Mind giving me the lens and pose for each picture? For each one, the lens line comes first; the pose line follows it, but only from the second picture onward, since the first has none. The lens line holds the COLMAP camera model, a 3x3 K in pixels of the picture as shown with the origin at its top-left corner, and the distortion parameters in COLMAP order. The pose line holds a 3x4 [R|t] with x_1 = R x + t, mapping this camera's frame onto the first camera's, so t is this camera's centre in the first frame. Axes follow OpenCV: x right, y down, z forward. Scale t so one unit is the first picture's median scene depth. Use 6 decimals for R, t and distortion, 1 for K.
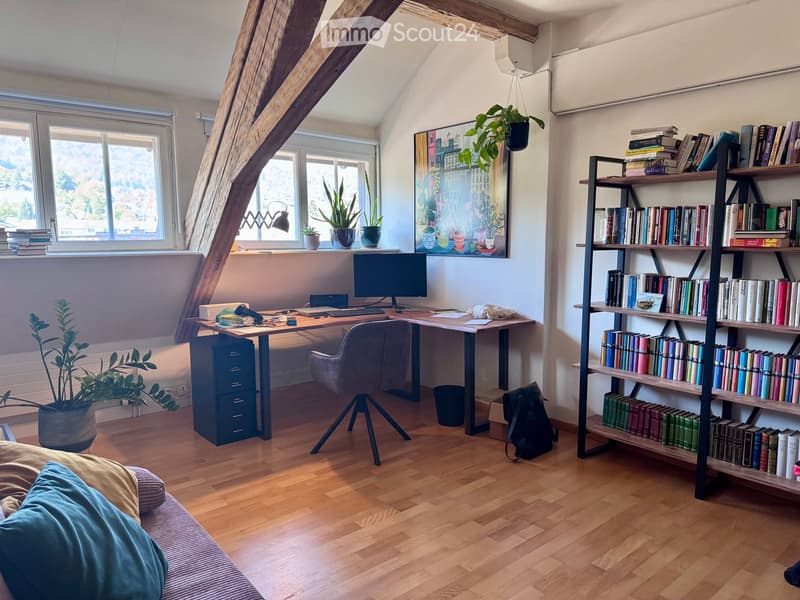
lens RADIAL K [[580.7, 0, 400.0], [0, 580.7, 300.0], [0, 0, 1]] dist [-0.005036, -0.005078]
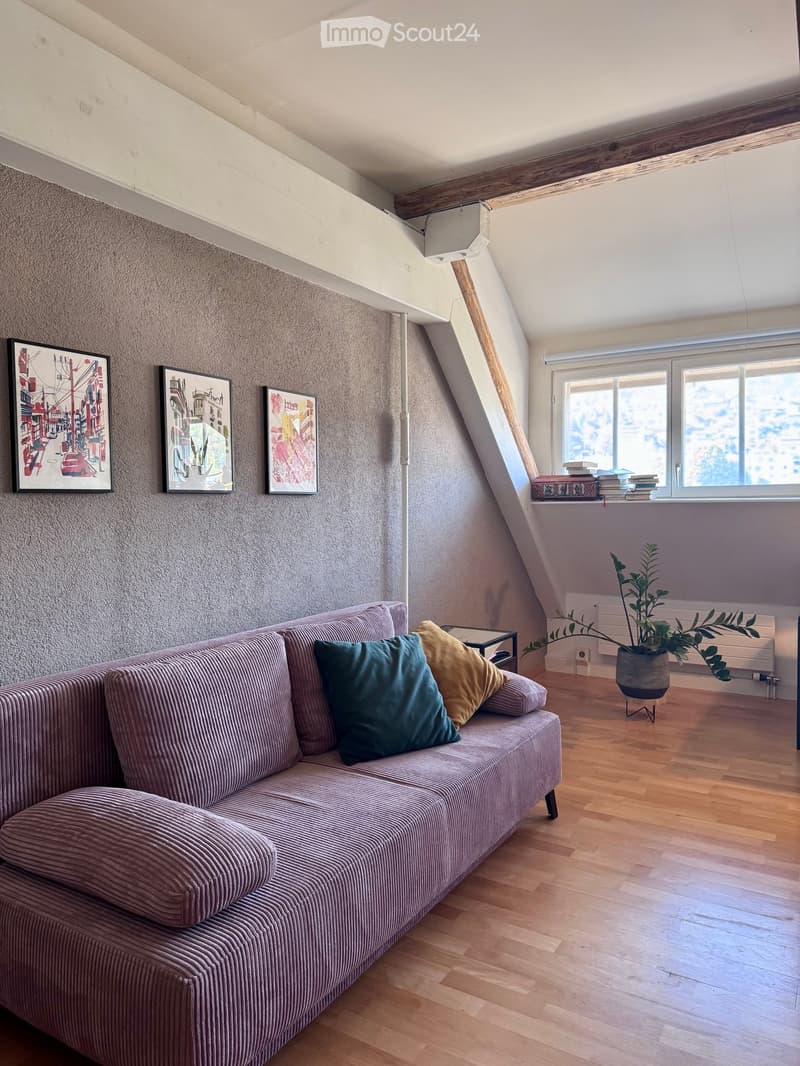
lens RADIAL K [[773.7, 0, 400.0], [0, 773.7, 533.0], [0, 0, 1]] dist [-0.005036, -0.005078]
pose [[0.306718, 0.034736, -0.951167, 0.509239], [-0.093665, 0.995585, 0.006155, 0.011074], [0.947181, 0.087203, 0.308617, 0.169646]]
